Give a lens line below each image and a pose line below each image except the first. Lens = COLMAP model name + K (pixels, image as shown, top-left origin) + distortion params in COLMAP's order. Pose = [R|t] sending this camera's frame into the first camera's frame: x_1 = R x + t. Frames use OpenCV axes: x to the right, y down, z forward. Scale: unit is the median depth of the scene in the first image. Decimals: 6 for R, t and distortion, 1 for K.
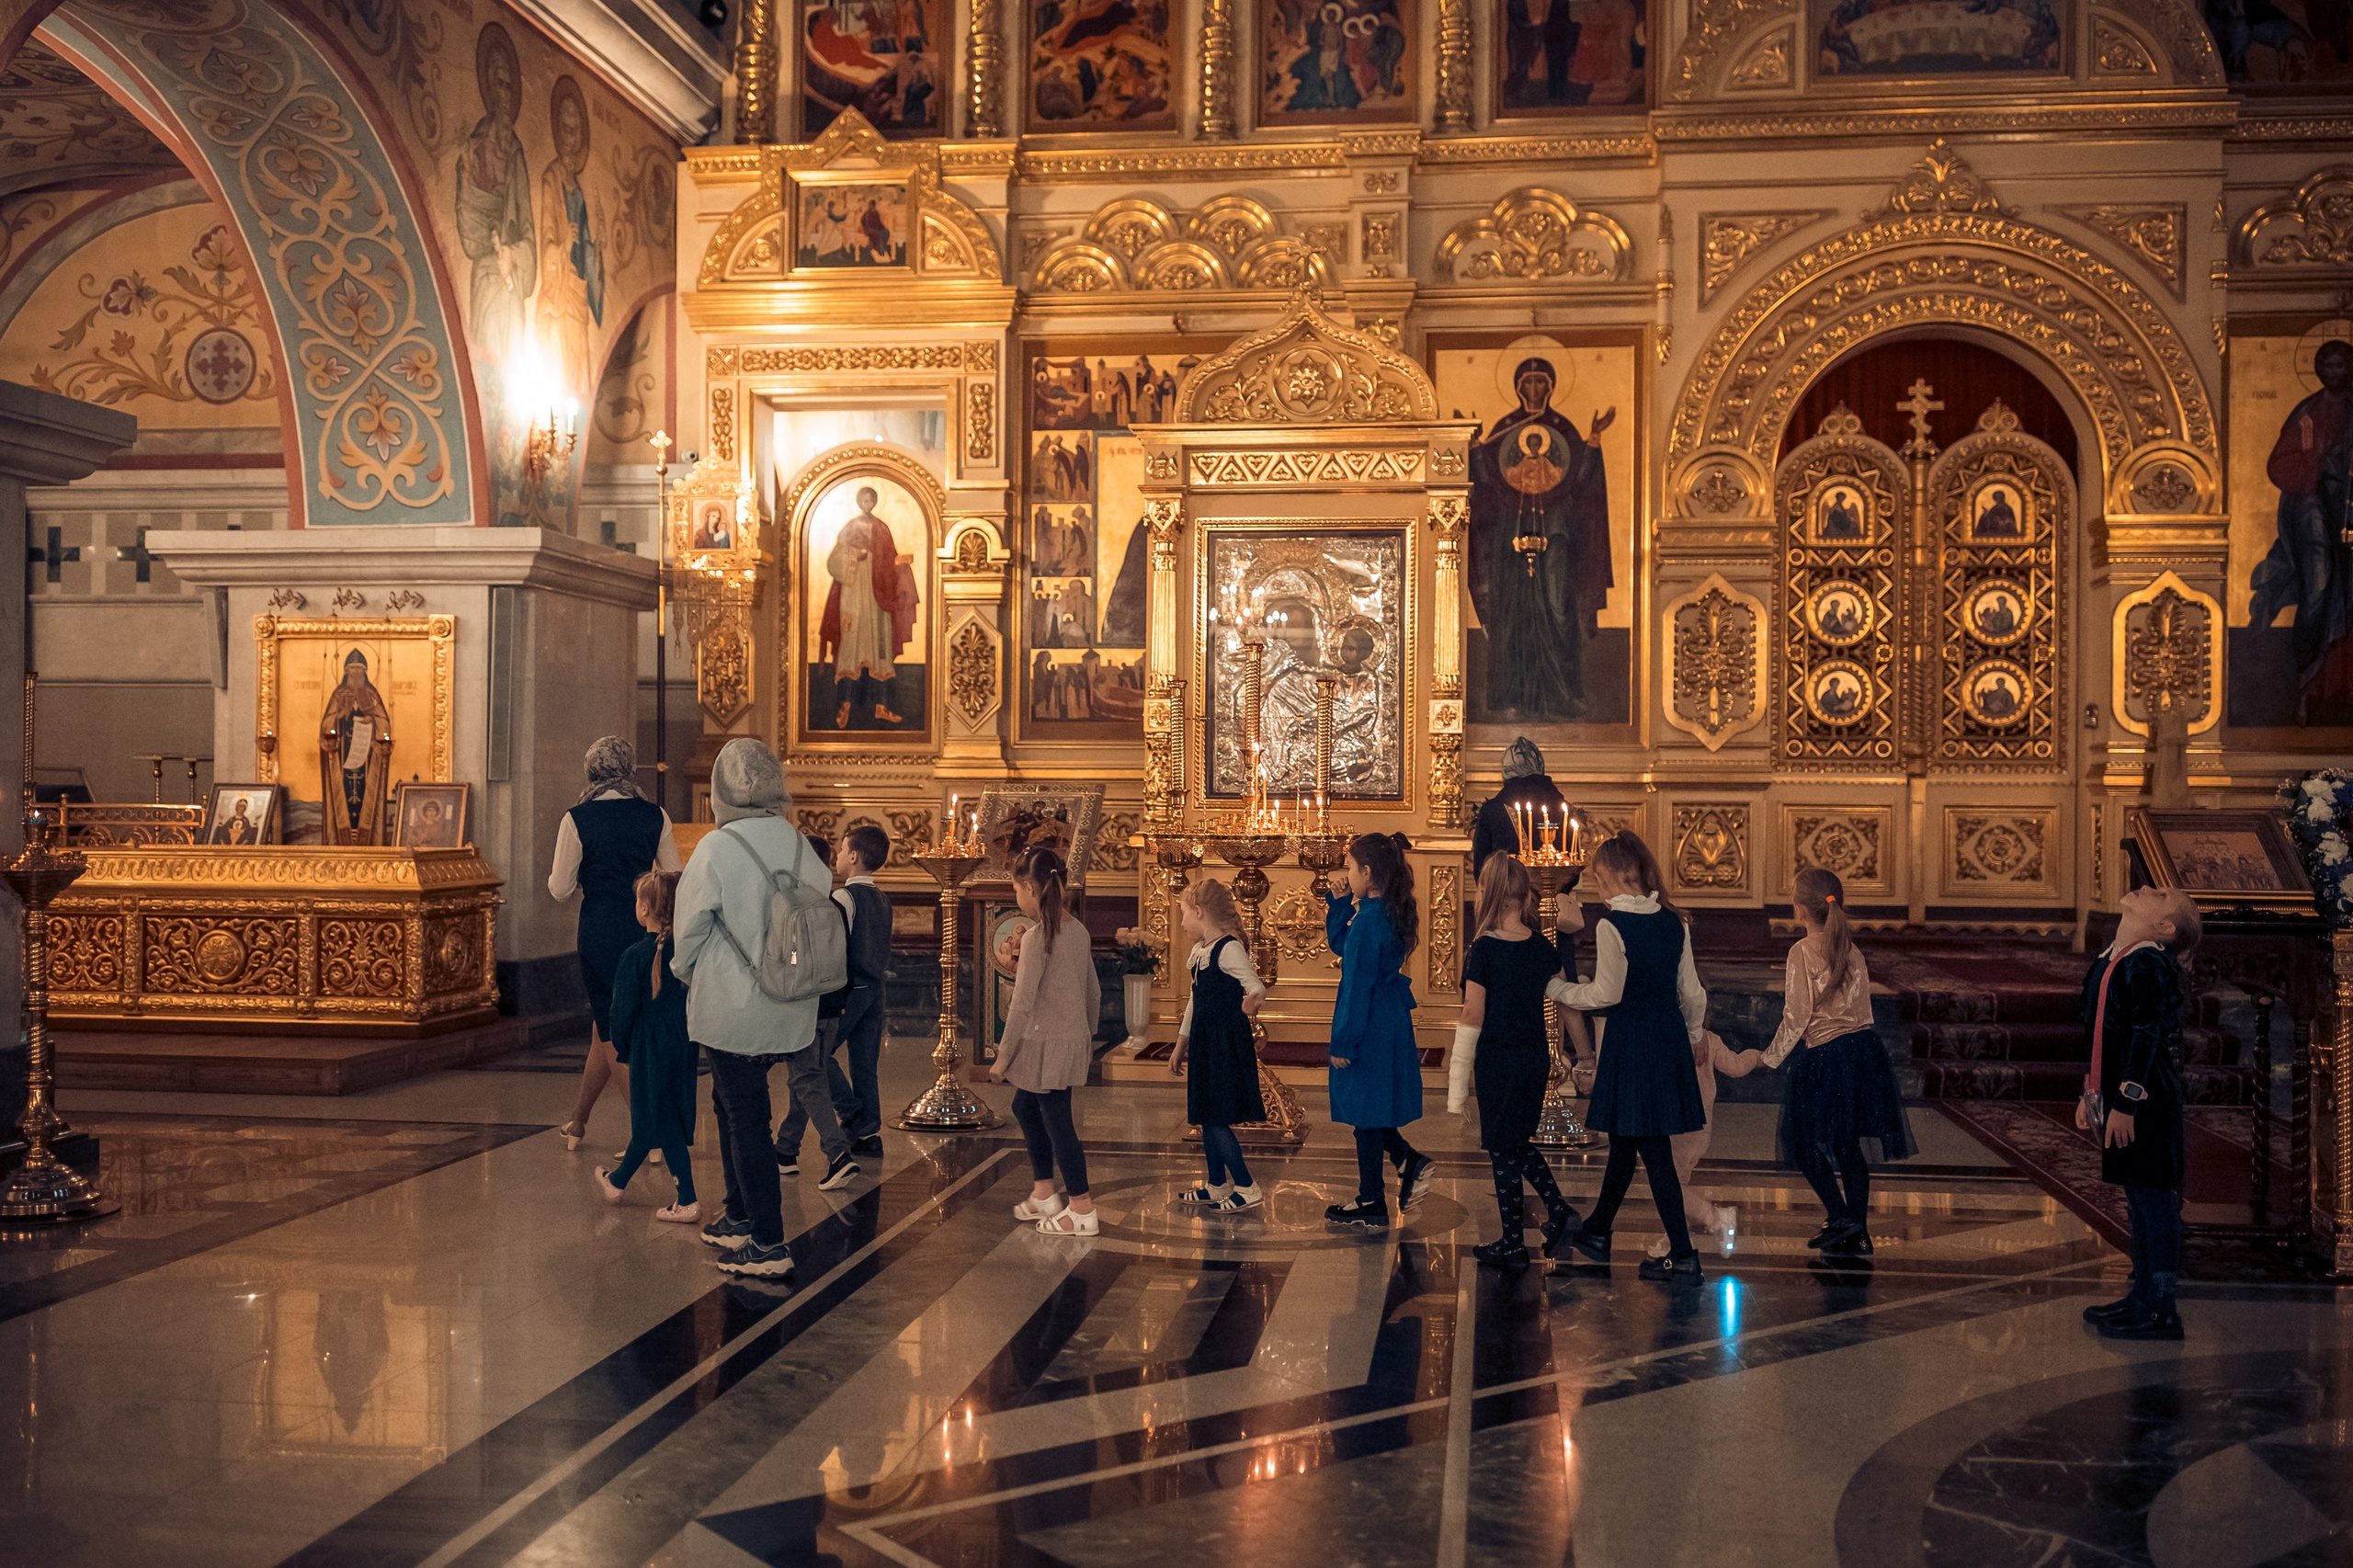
lens RADIAL K [[2291.0, 0, 1189.0], [0, 2291.0, 791.9], [0, 0, 1]] dist [-0.011612, 0.000000]
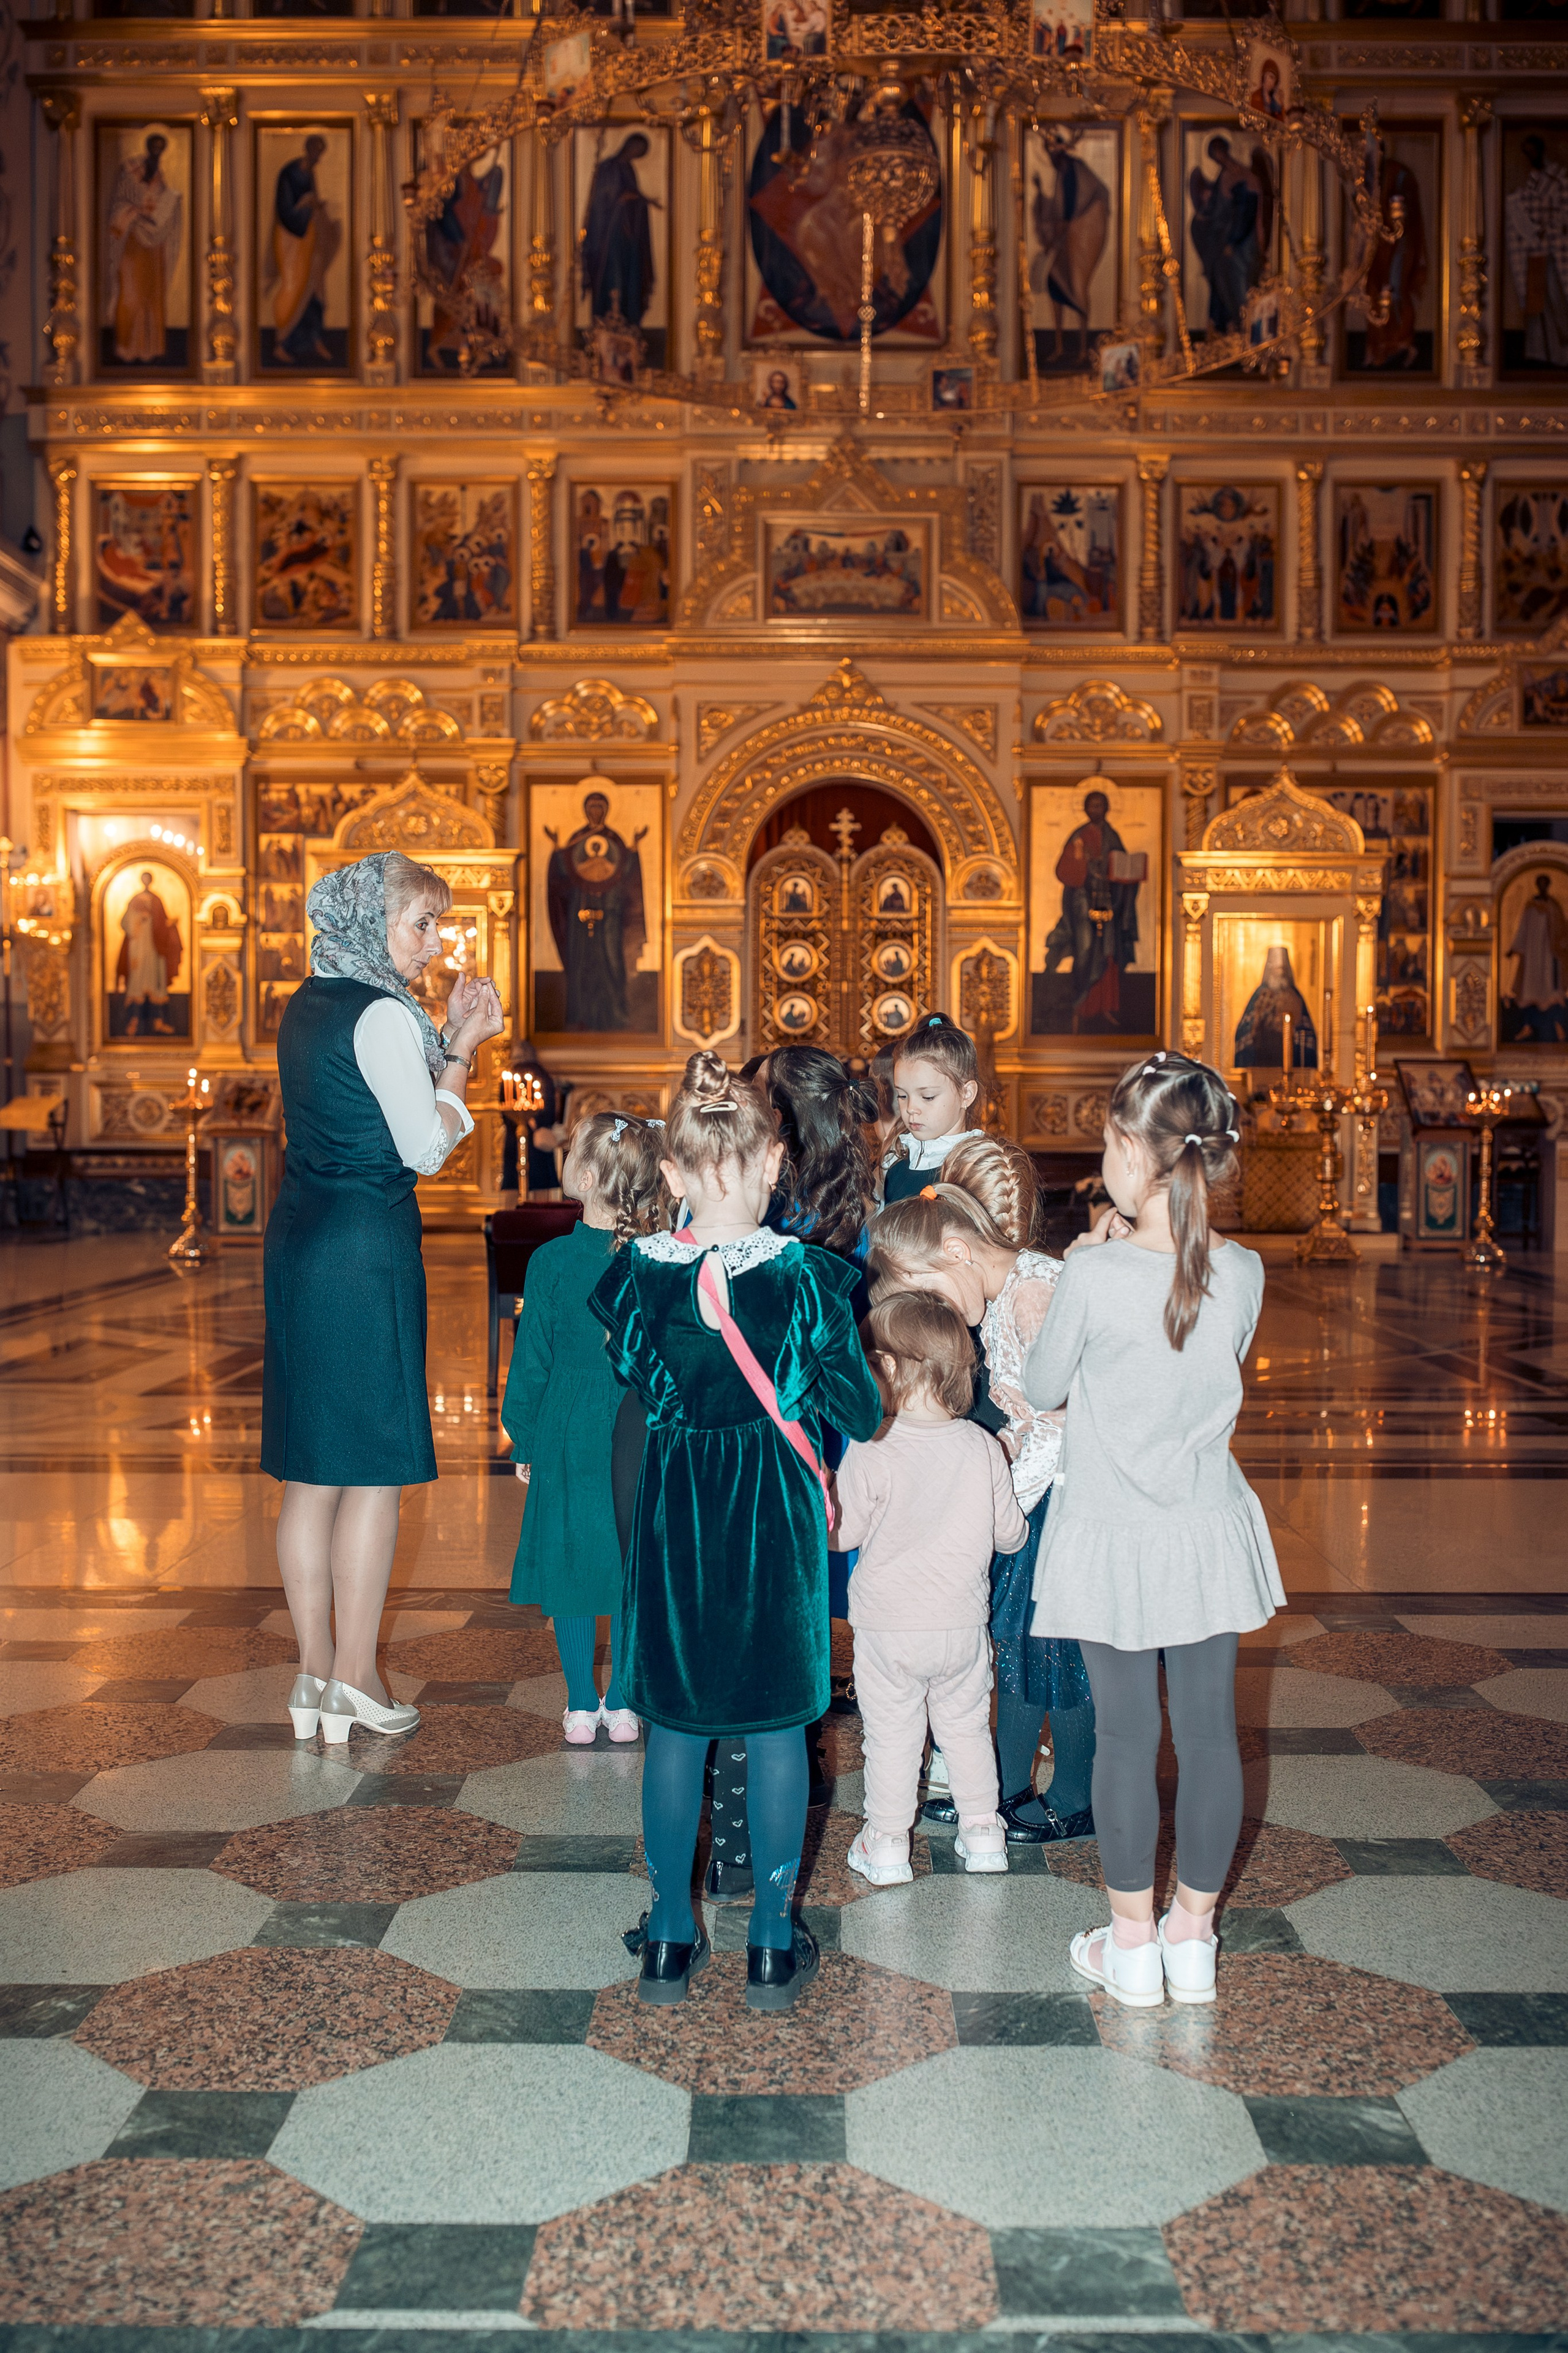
lens RADIAL K [[2290.9, 0, 805.9], [0, 2290.9, 1195.9], [0, 0, 1]] dist [-0.011612, 0.000000]
pose [[0.991370, -0.009769, 0.130726, 0.087951], [0.004382, 0.999131, 0.041438, 0.016071], [-0.131017, -0.040508, 0.990552, -0.535895]]
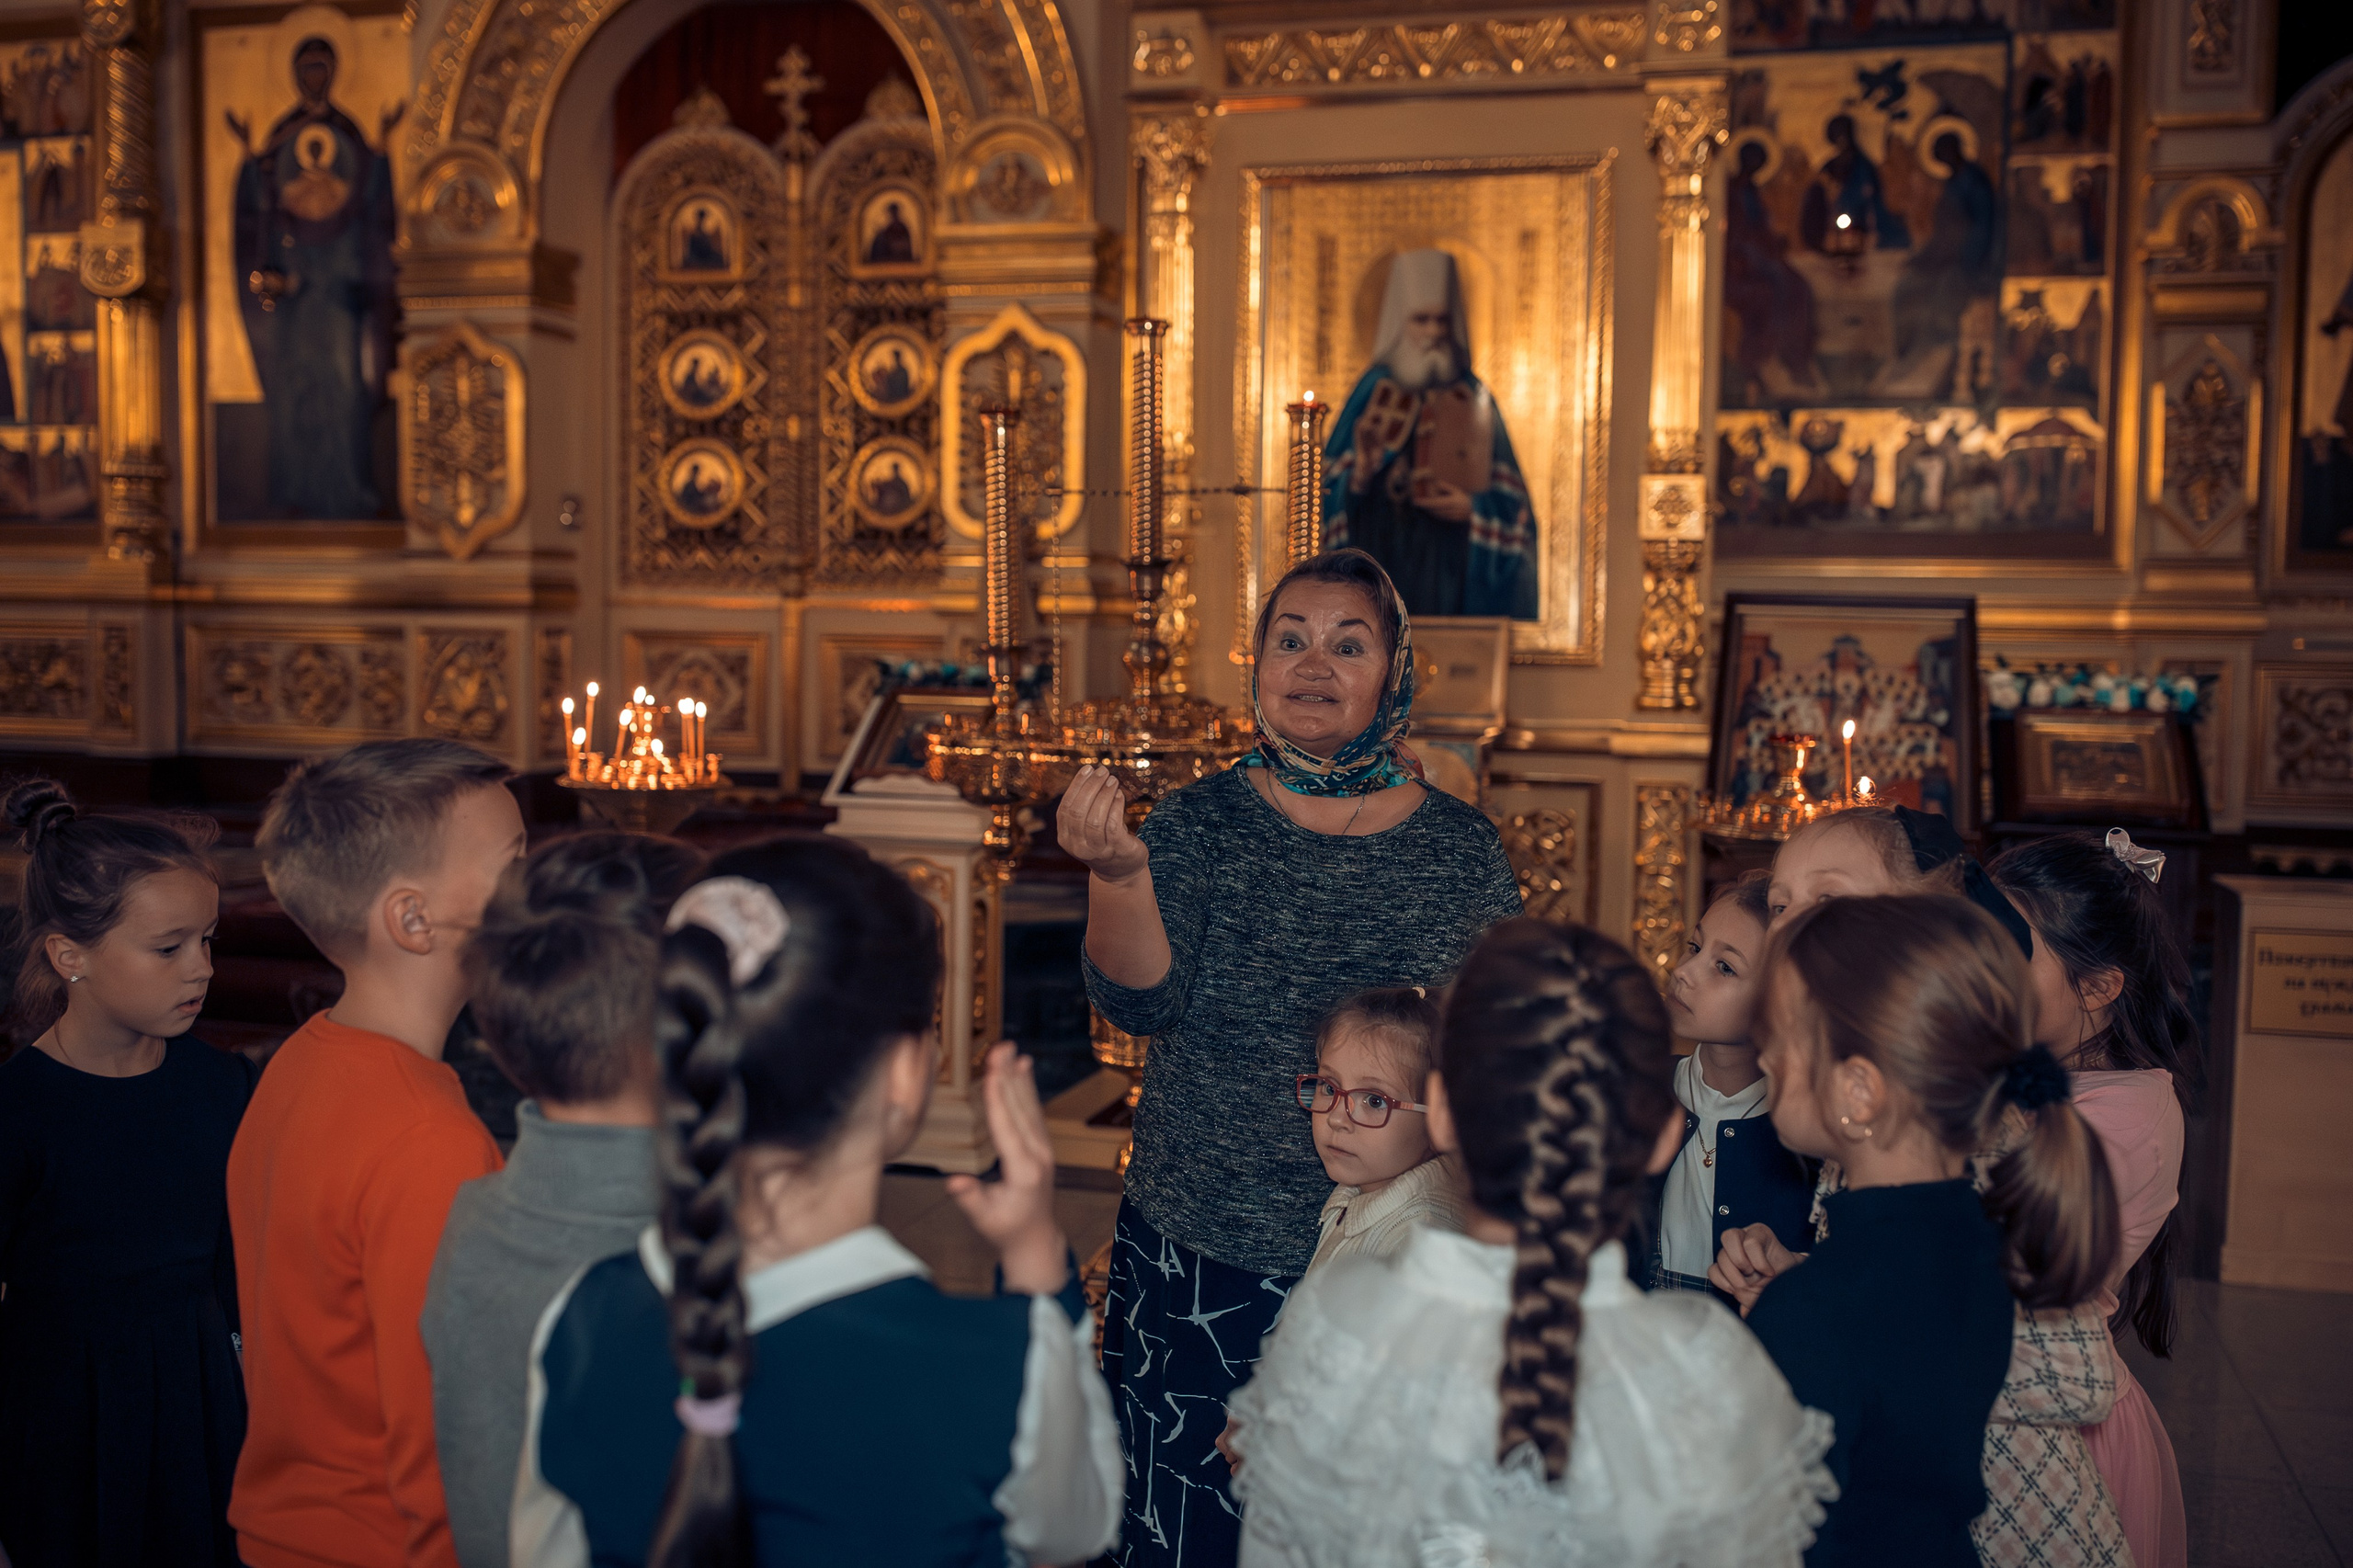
lens RADIAL K [[2291.0, 0, 1164.7], [0, 2291.0, 783.7], [0, 0, 1]] dist [-0.011612, 0.000000]
pose [[0.991003, 0.016101, -0.132871, 0.533130], [-0.006181, 0.997184, 0.074740, -0.002445], [0.133700, -0.073246, 0.988311, 0.278827]]
